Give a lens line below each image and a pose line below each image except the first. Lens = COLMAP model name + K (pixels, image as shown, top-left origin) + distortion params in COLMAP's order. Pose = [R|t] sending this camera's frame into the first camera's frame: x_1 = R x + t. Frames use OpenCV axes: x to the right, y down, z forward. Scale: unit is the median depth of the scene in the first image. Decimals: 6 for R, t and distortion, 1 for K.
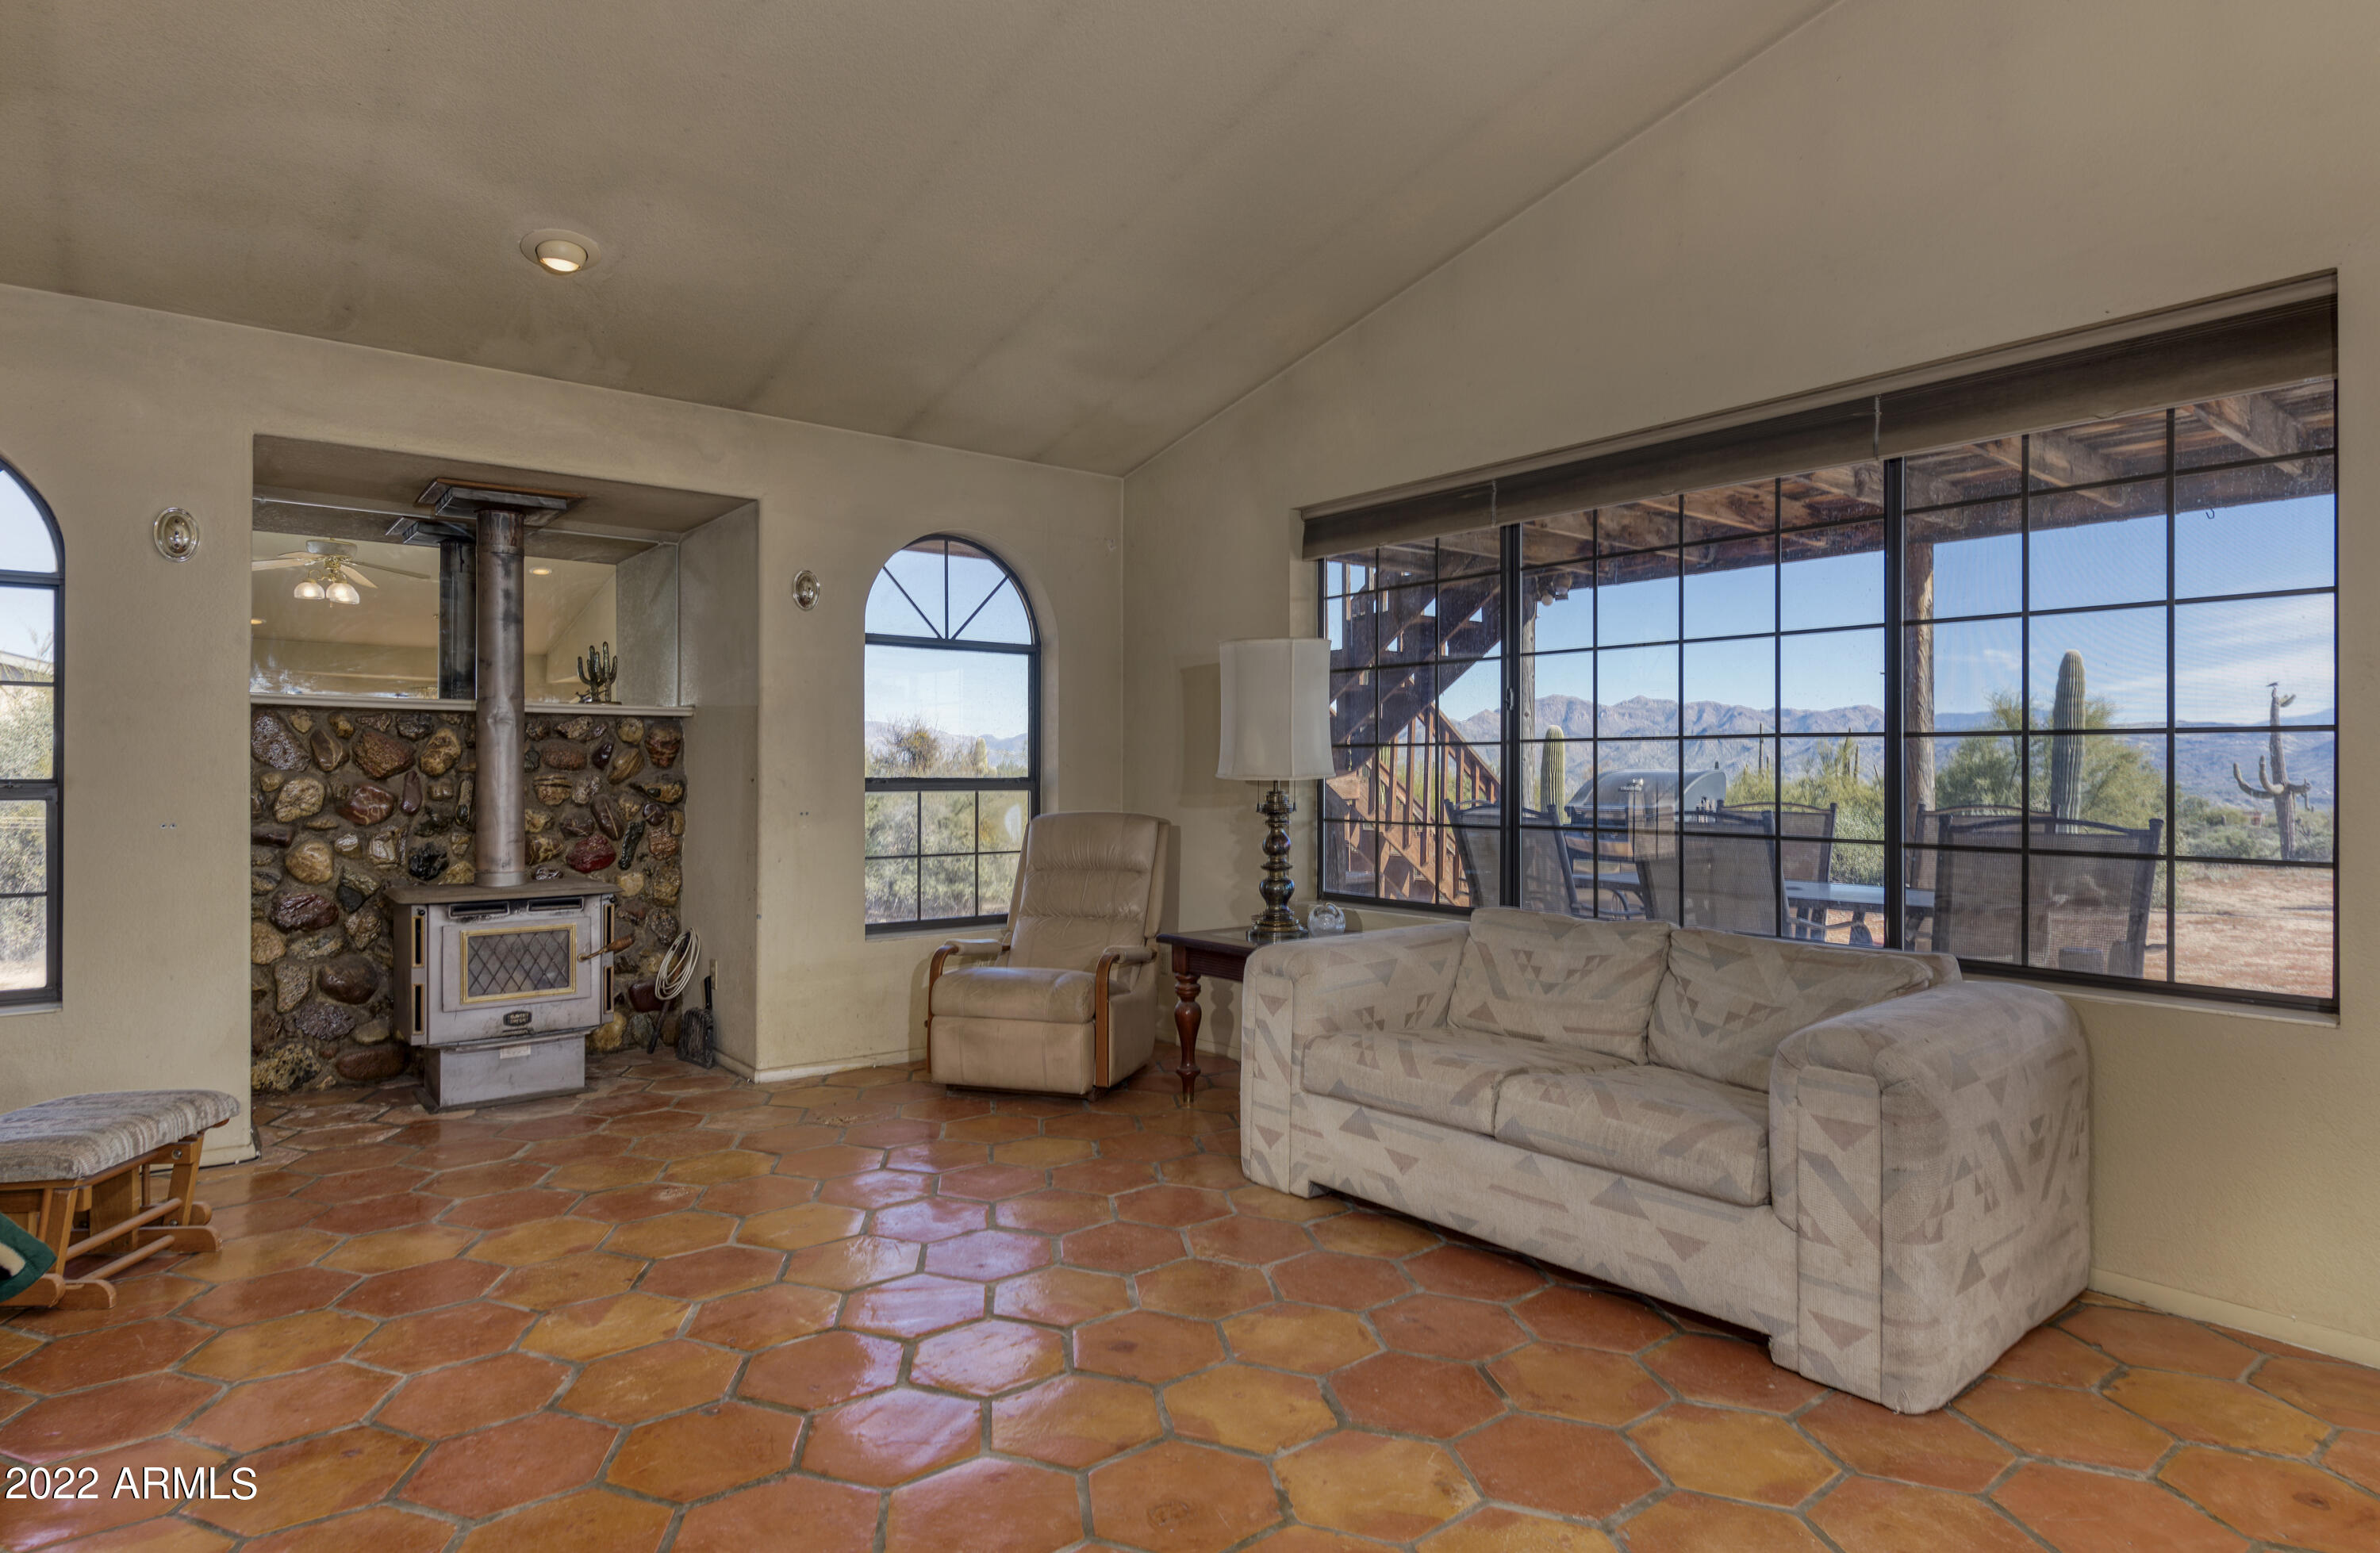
lens RADIAL K [[1305.9, 0, 1195.8], [0, 1305.9, 770.6], [0, 0, 1]] dist [-0.000320, -0.001854]
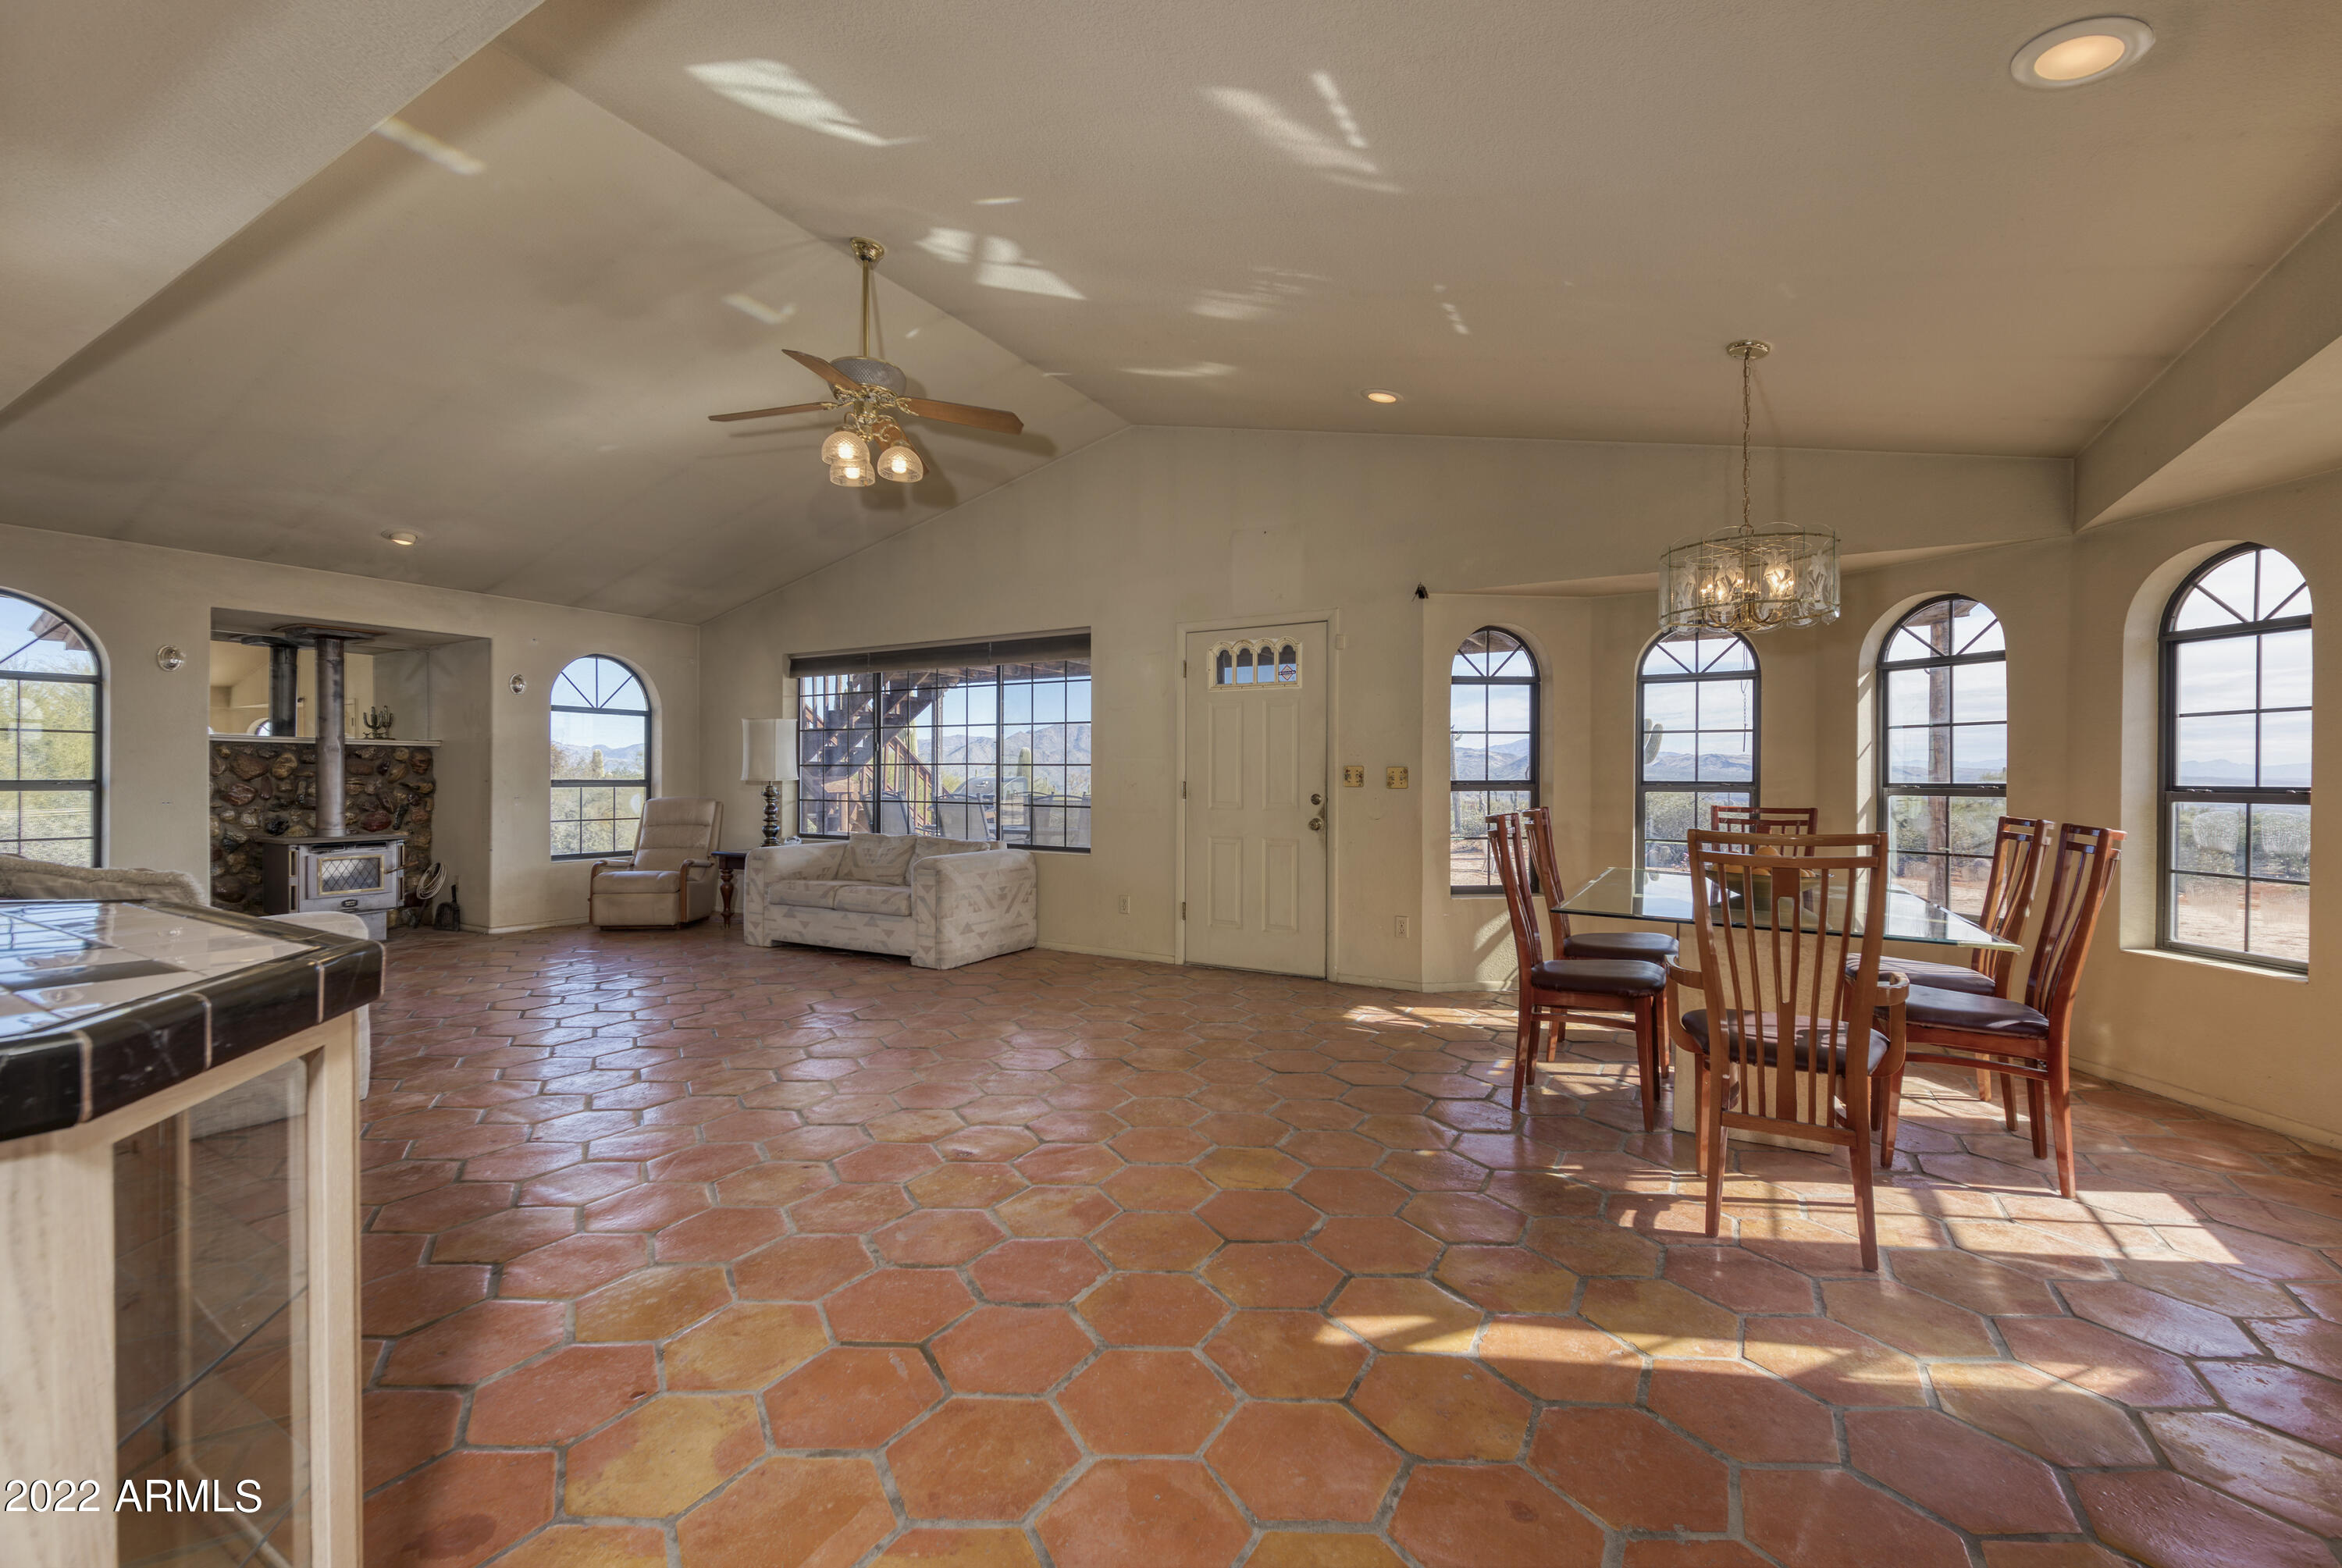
lens RADIAL K [[1005.5, 0, 1185.5], [0, 1005.5, 779.0], [0, 0, 1]] dist [-0.001874, -0.001496]
pose [[0.932792, 0.001285, 0.360413, 0.107211], [-0.002369, 0.999994, 0.002566, -0.002349], [-0.360408, -0.003247, 0.932789, -0.882018]]
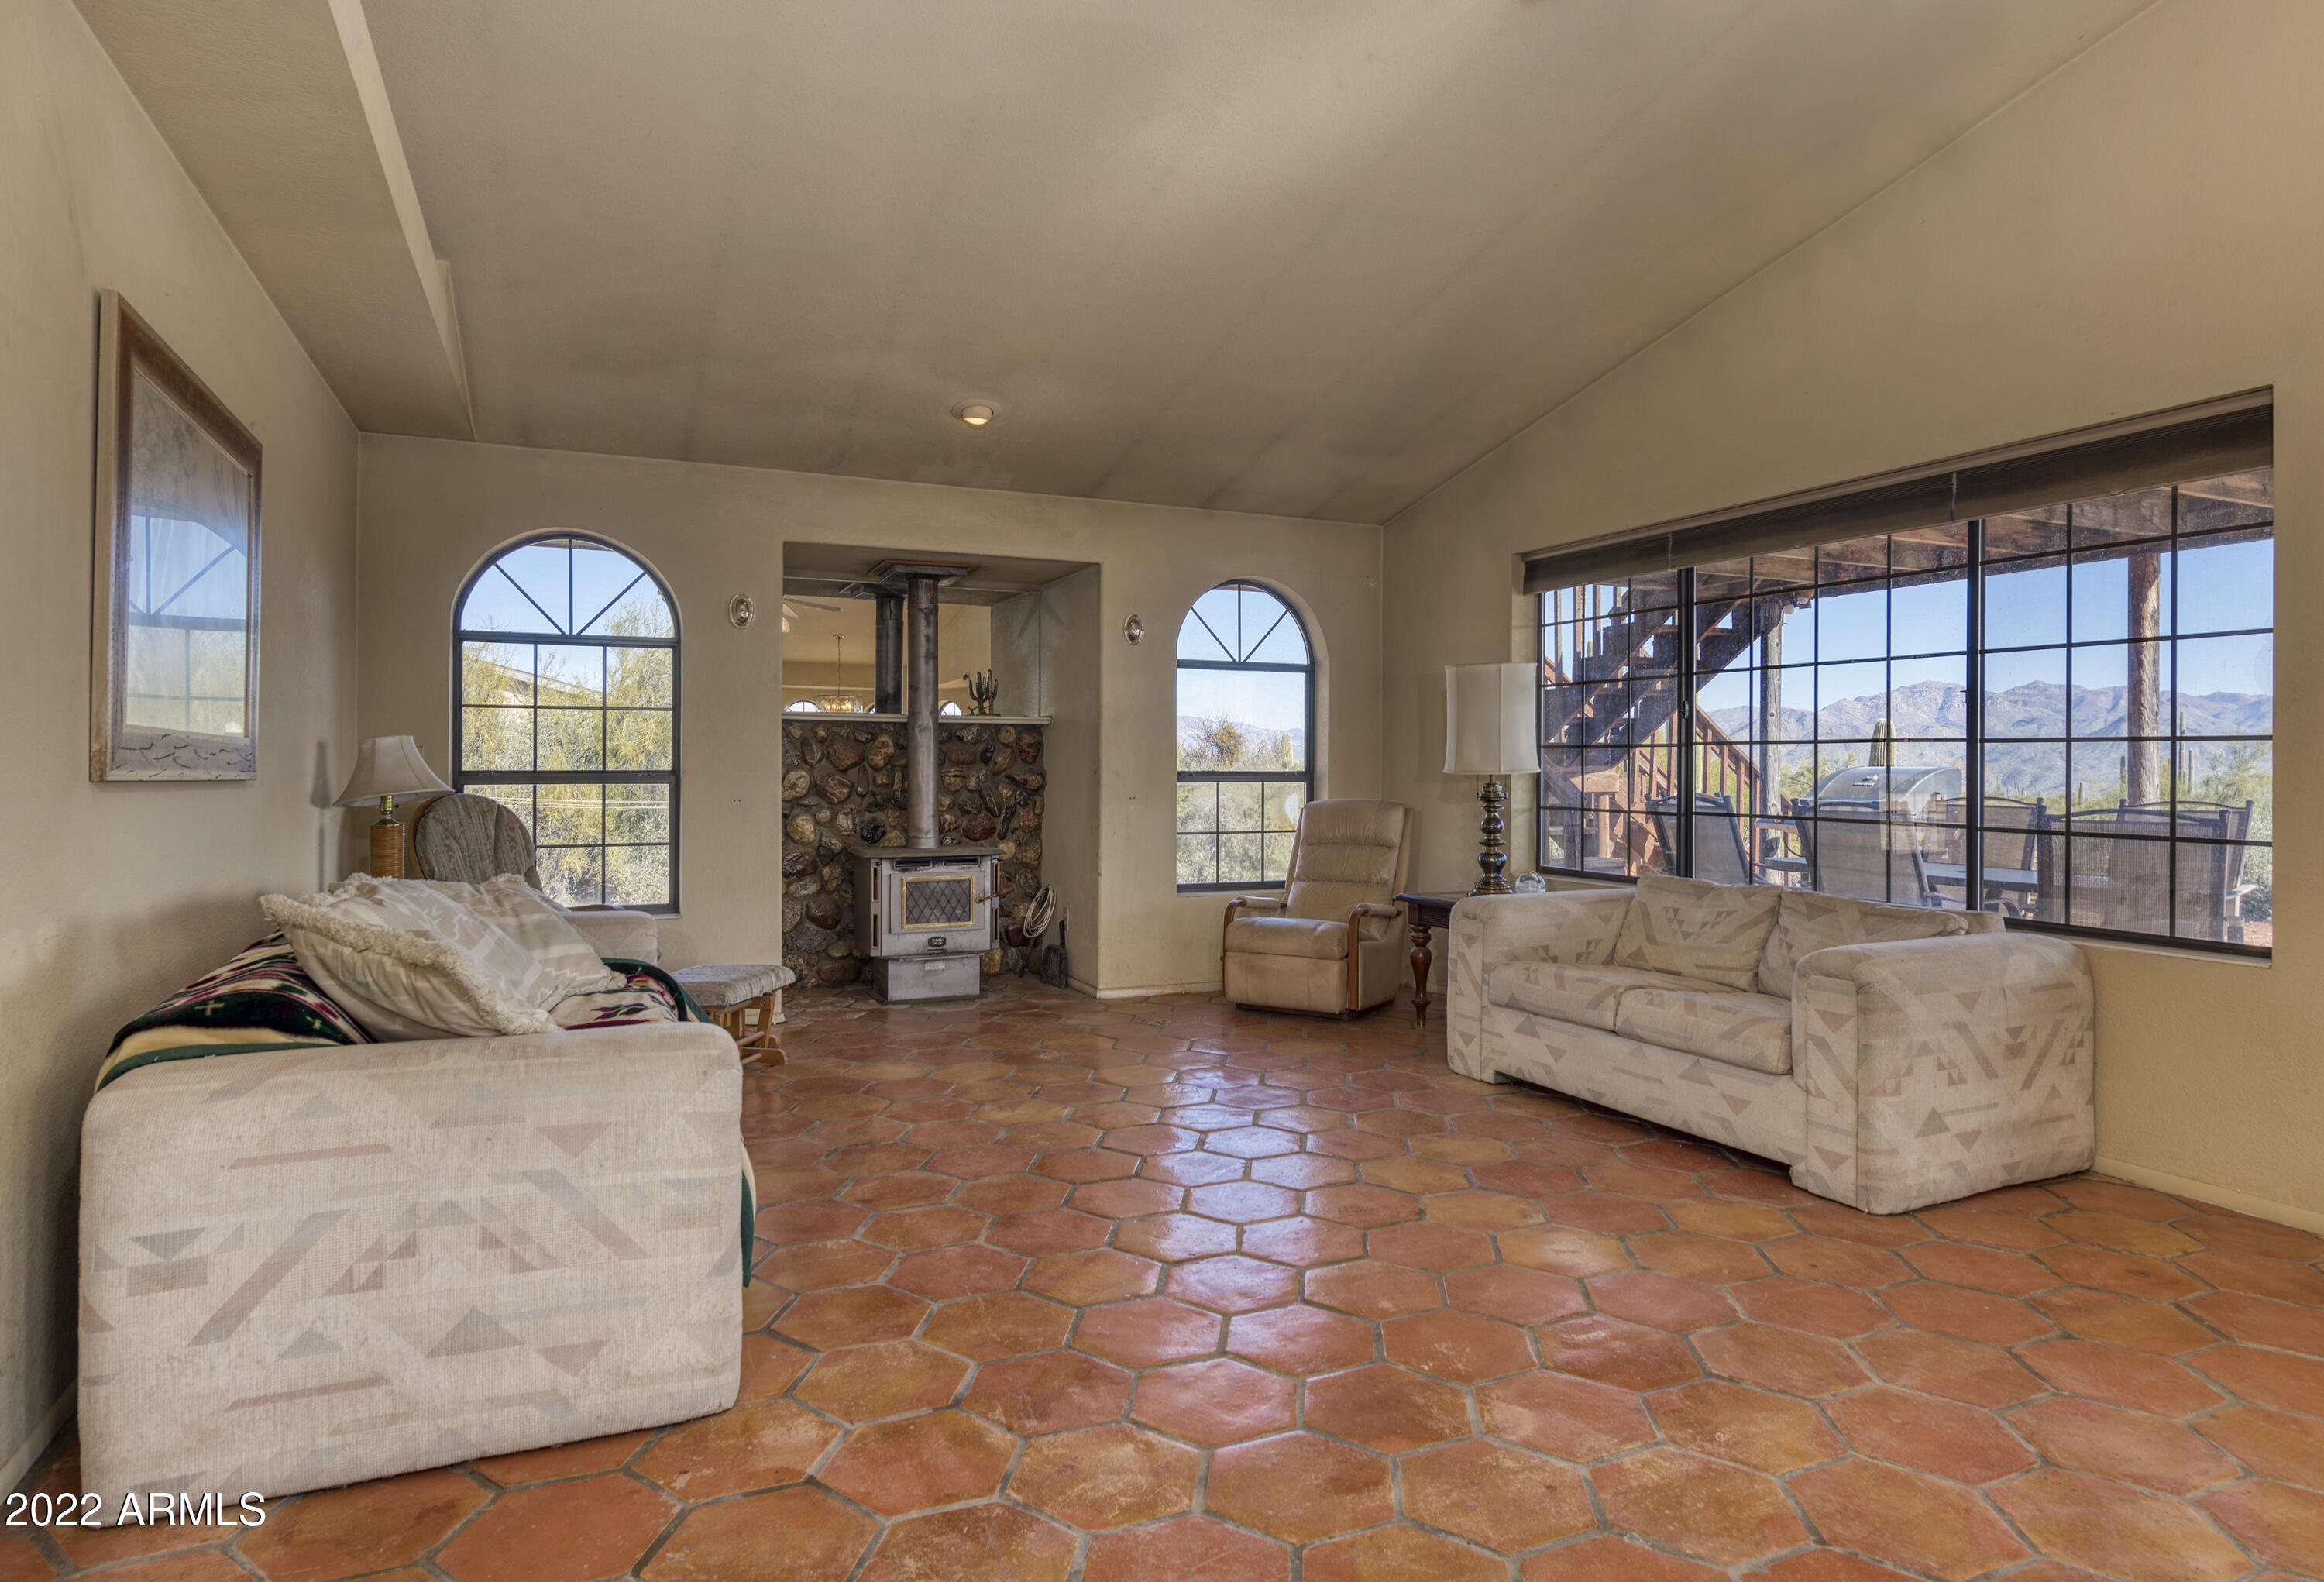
lens RADIAL K [[1333.4, 0, 1164.3], [0, 1333.4, 768.8], [0, 0, 1]] dist [-0.002742, -0.001099]
pose [[0.966903, 0.003185, -0.255124, 0.086978], [-0.002308, 0.999990, 0.003734, -0.002440], [0.255134, -0.003021, 0.966901, -0.340724]]
